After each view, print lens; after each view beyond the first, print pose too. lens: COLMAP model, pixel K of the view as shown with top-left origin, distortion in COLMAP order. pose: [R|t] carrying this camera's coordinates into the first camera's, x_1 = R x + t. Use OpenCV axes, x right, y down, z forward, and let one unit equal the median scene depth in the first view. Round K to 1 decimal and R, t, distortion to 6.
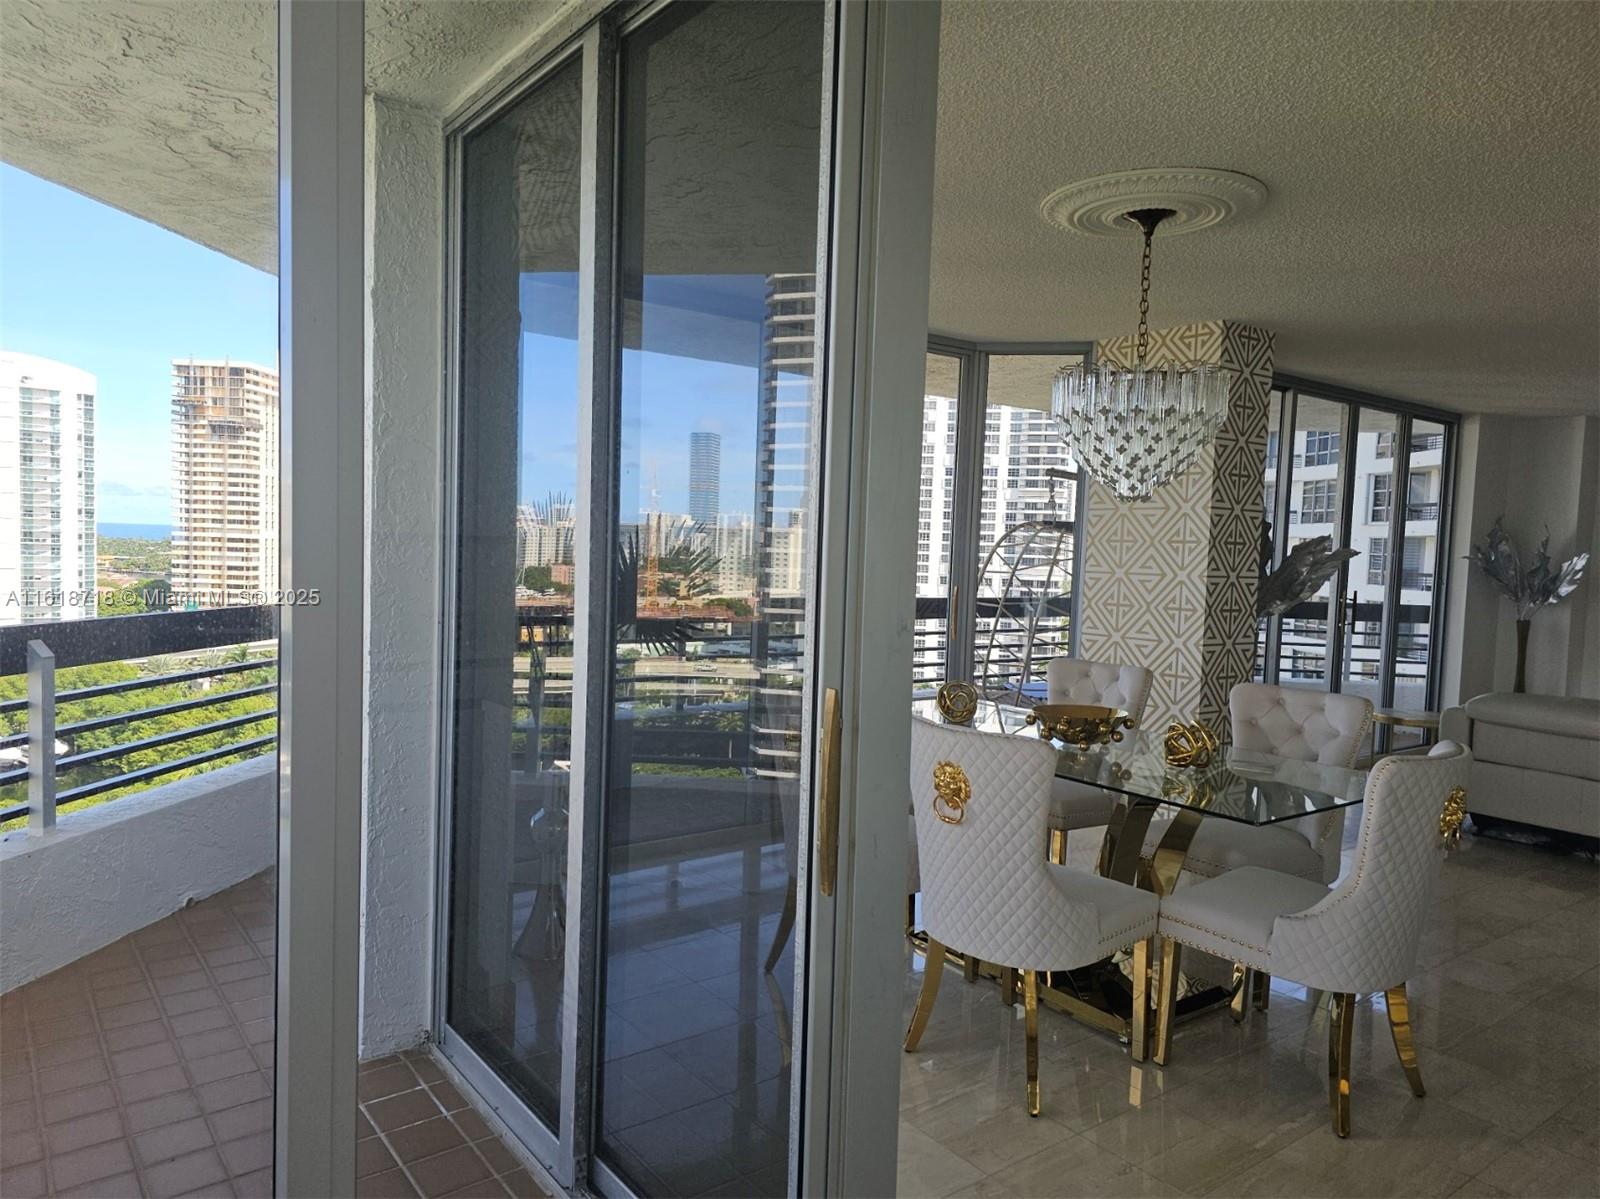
lens RADIAL K [[1104.1, 0, 798.0], [0, 1104.1, 606.0], [0, 0, 1]] dist [0.033959, -0.006622]
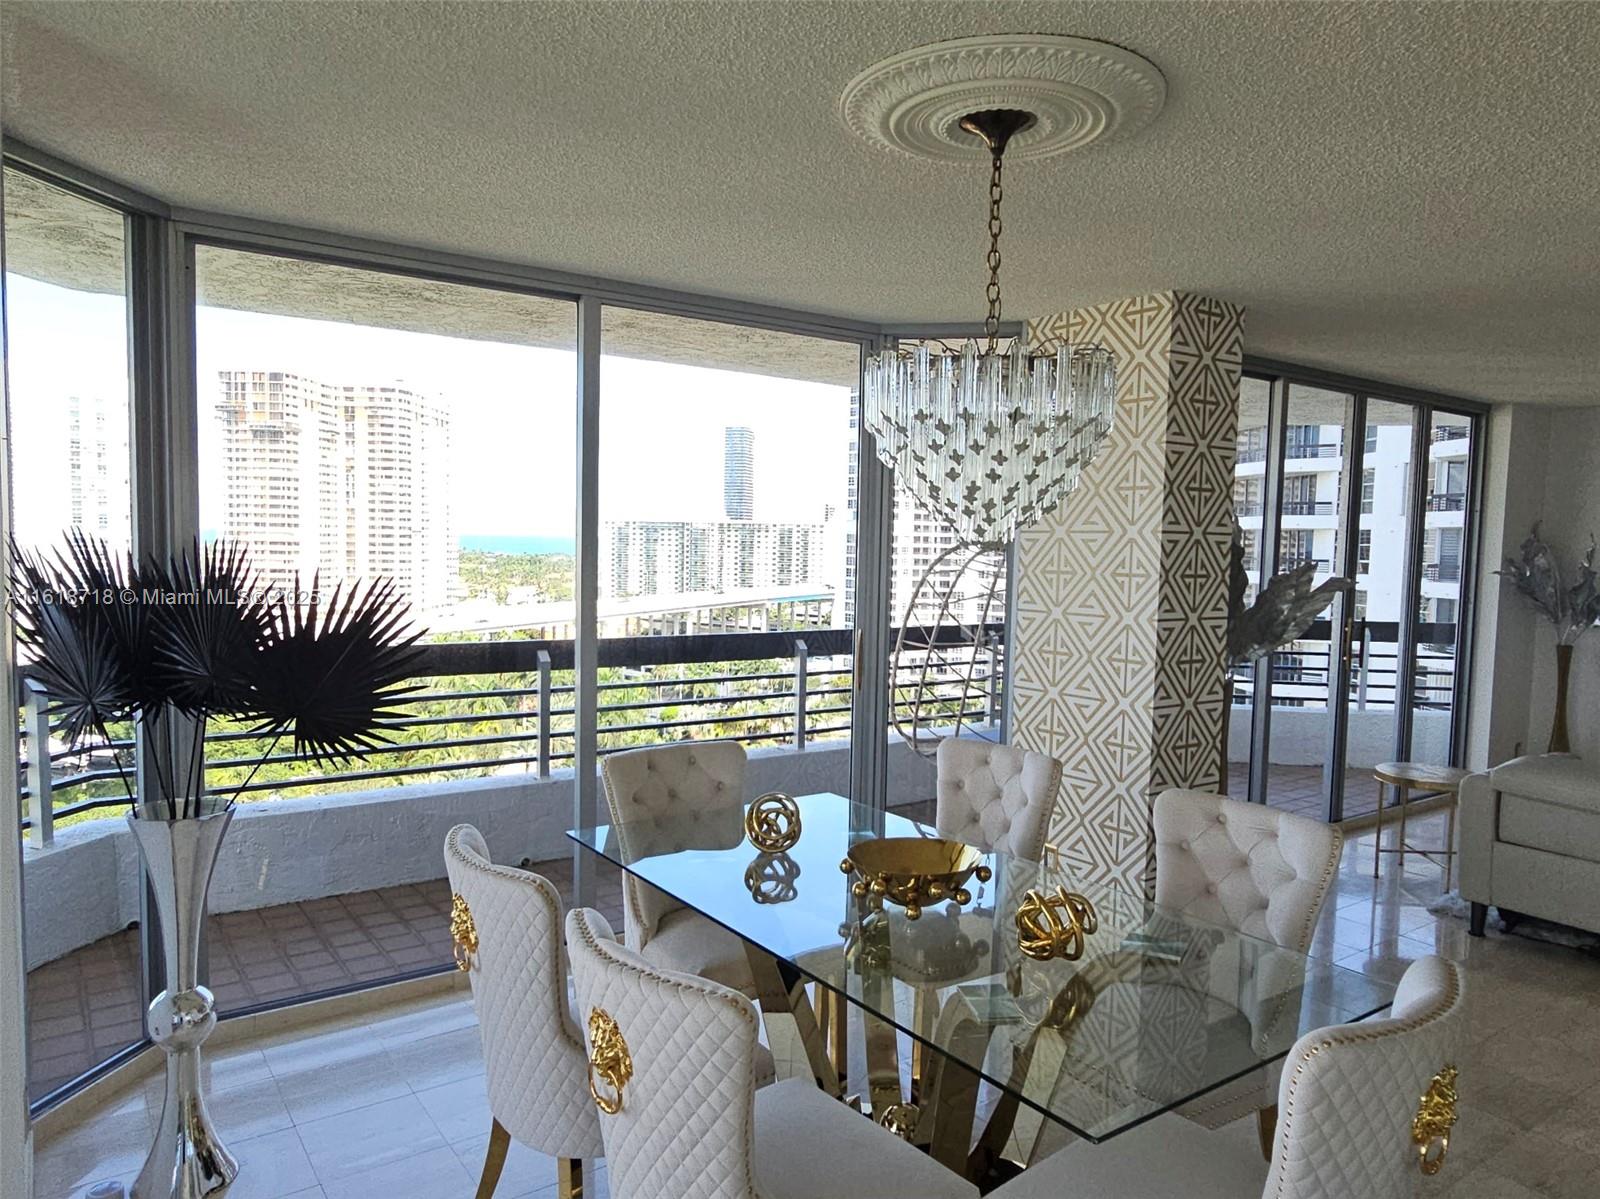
lens RADIAL K [[1112.5, 0, 811.3], [0, 1112.5, 620.6], [0, 0, 1]] dist [-0.034690, 0.069582]
pose [[0.999697, -0.011682, -0.021684, 0.131257], [0.012059, 0.999777, 0.017333, -0.039580], [0.021477, -0.017590, 0.999615, 0.198889]]
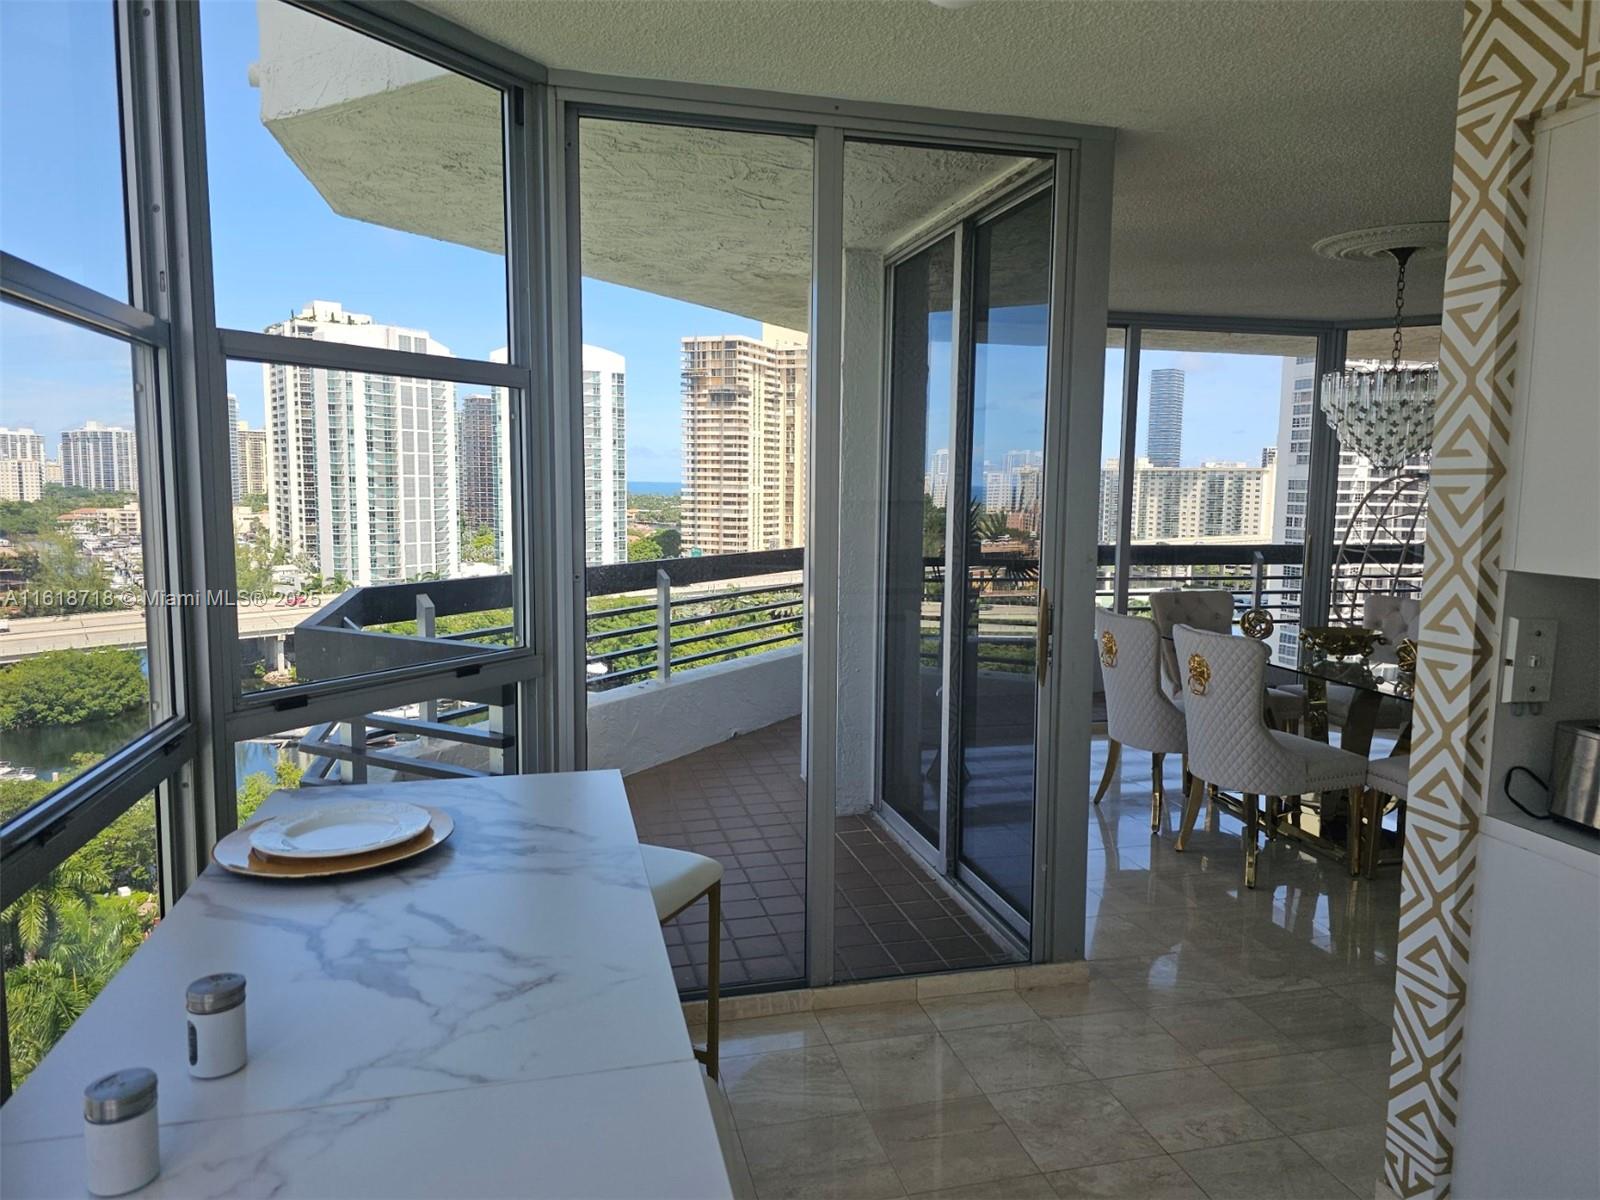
lens RADIAL K [[1089.2, 0, 800.0], [0, 1089.2, 600.0], [0, 0, 1]] dist [0.100875, -0.143104]
pose [[0.919762, 0.019024, -0.392015, 0.112296], [-0.002186, 0.999057, 0.043354, 0.001822], [0.392471, -0.039019, 0.918937, -0.294039]]
